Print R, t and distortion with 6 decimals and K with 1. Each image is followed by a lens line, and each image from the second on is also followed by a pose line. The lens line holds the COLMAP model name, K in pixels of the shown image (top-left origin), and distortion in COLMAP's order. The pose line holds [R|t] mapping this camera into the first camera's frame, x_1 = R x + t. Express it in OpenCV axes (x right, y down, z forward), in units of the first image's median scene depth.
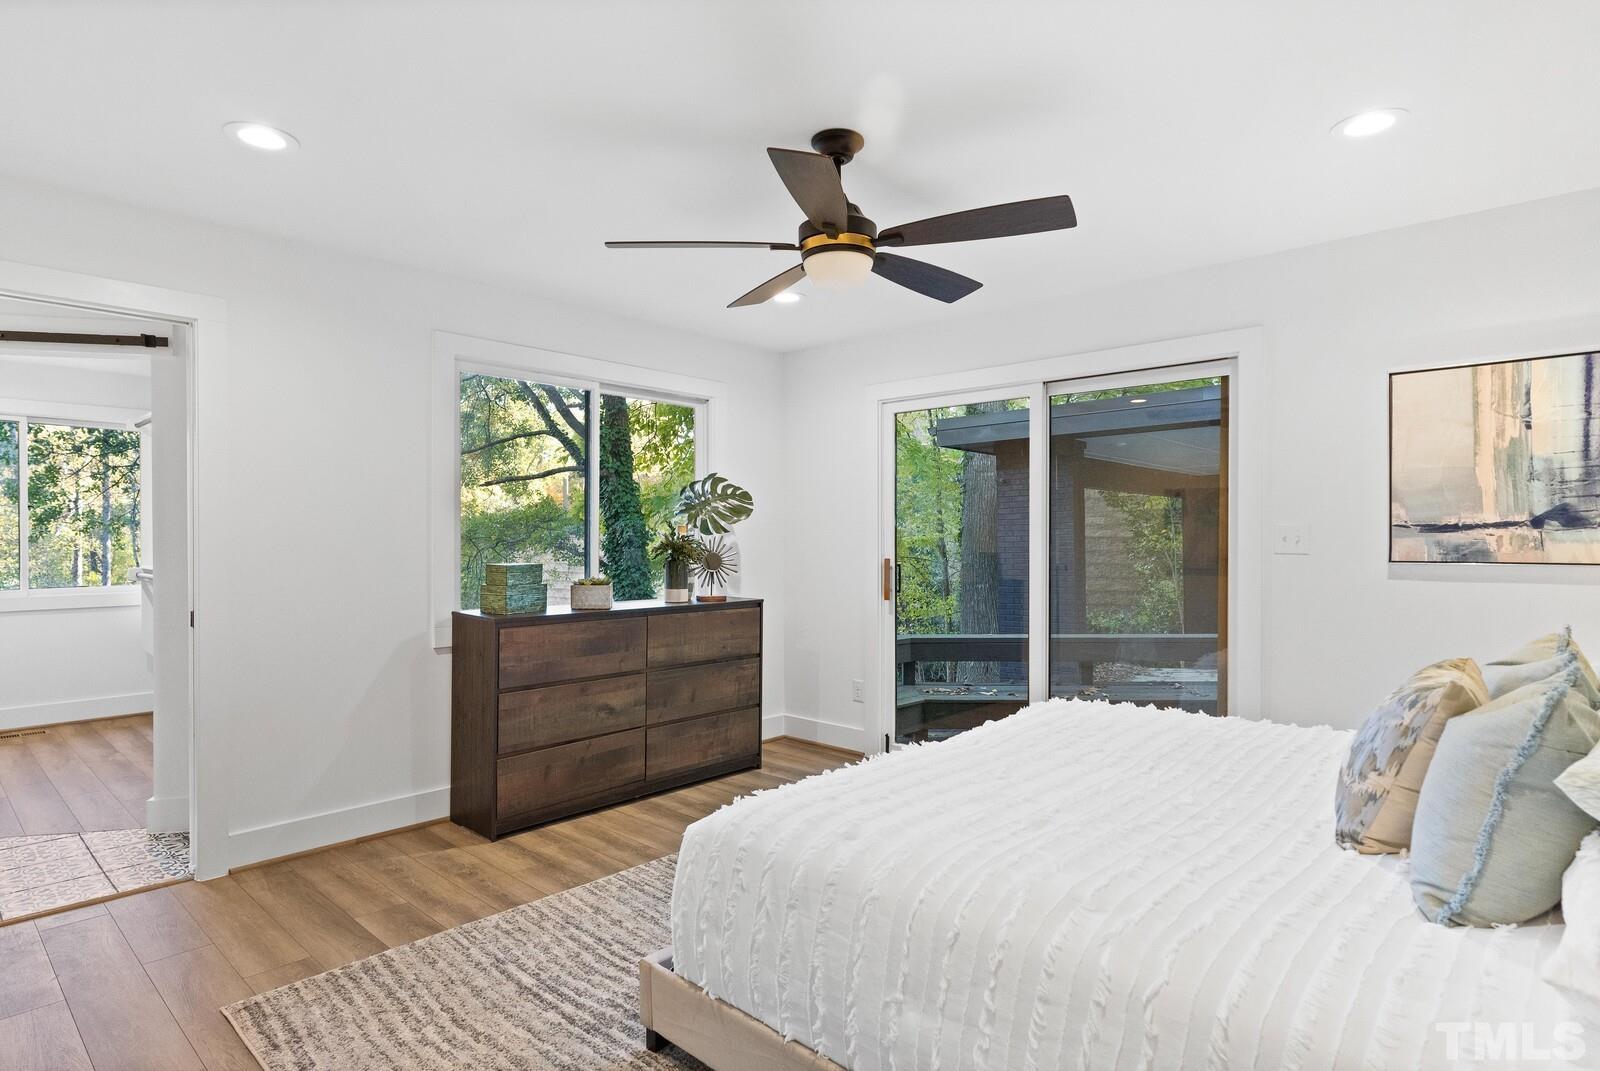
lens RADIAL K [[866.5, 0, 797.2], [0, 866.5, 540.2], [0, 0, 1]] dist [0.003230, 0.000592]
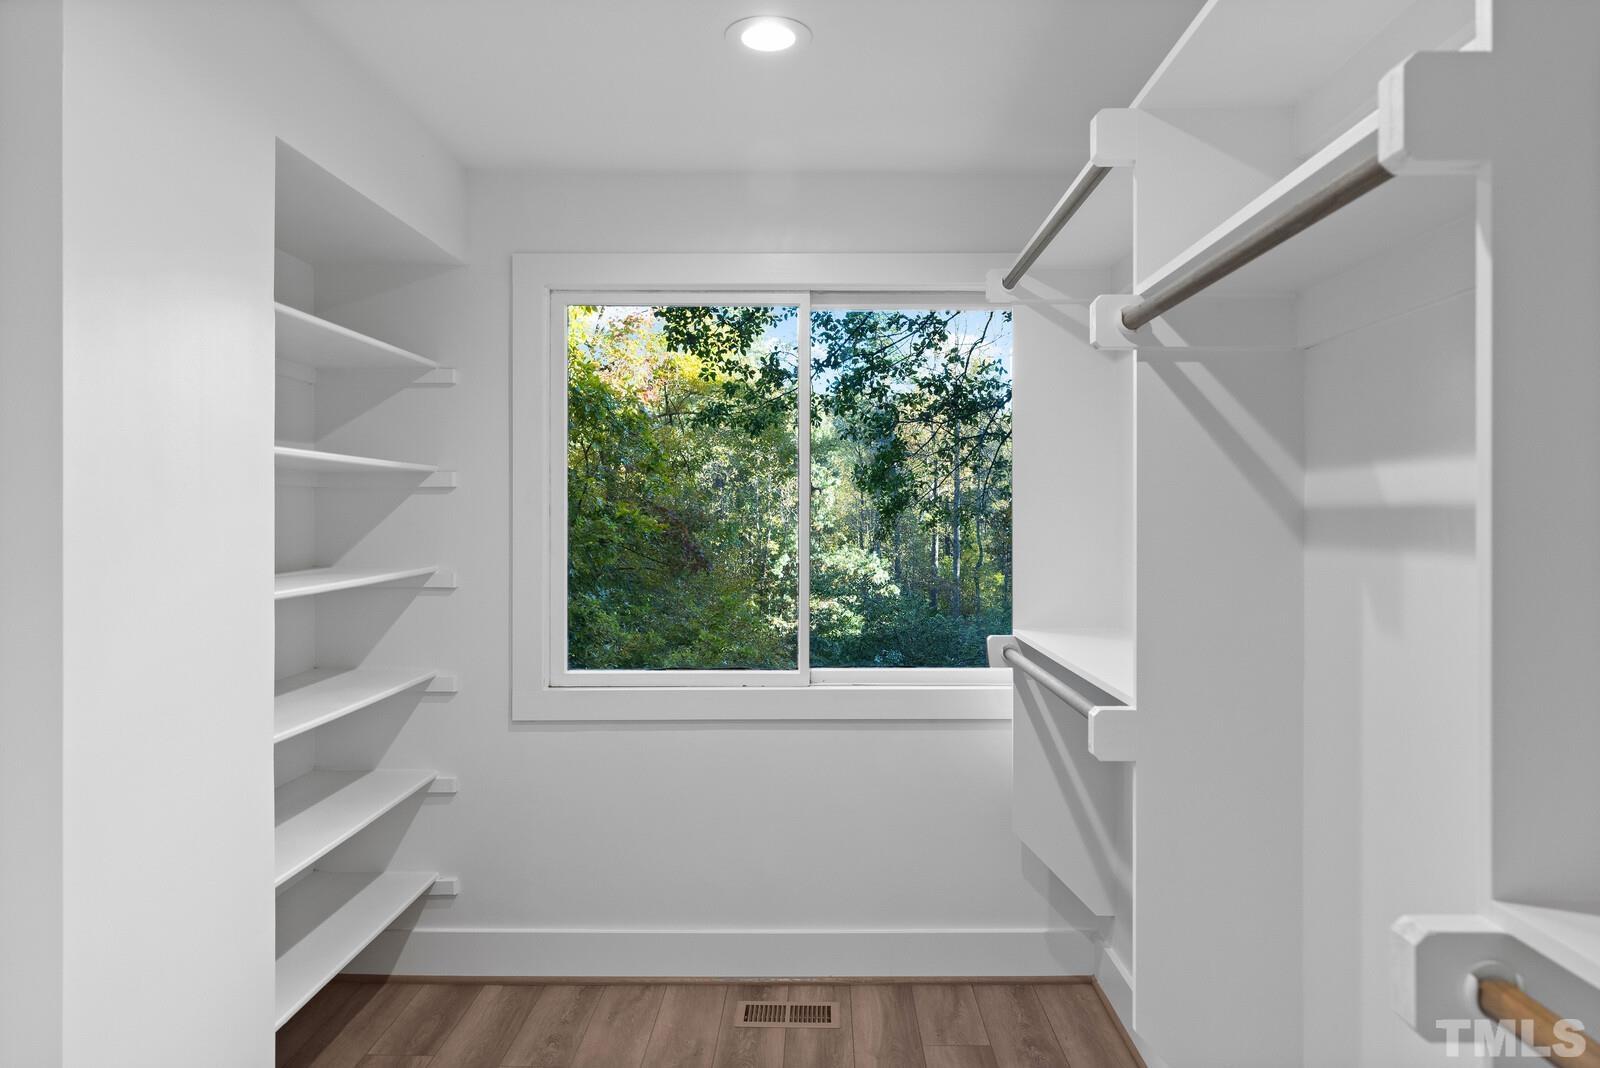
lens RADIAL K [[1037.6, 0, 799.3], [0, 1037.6, 530.2], [0, 0, 1]] dist [-0.000790, -0.000306]
pose [[0.680234, 0.005675, -0.732973, -0.233730], [-0.002473, 0.999982, 0.005448, -0.010784], [0.732990, -0.001893, 0.680236, 0.297055]]
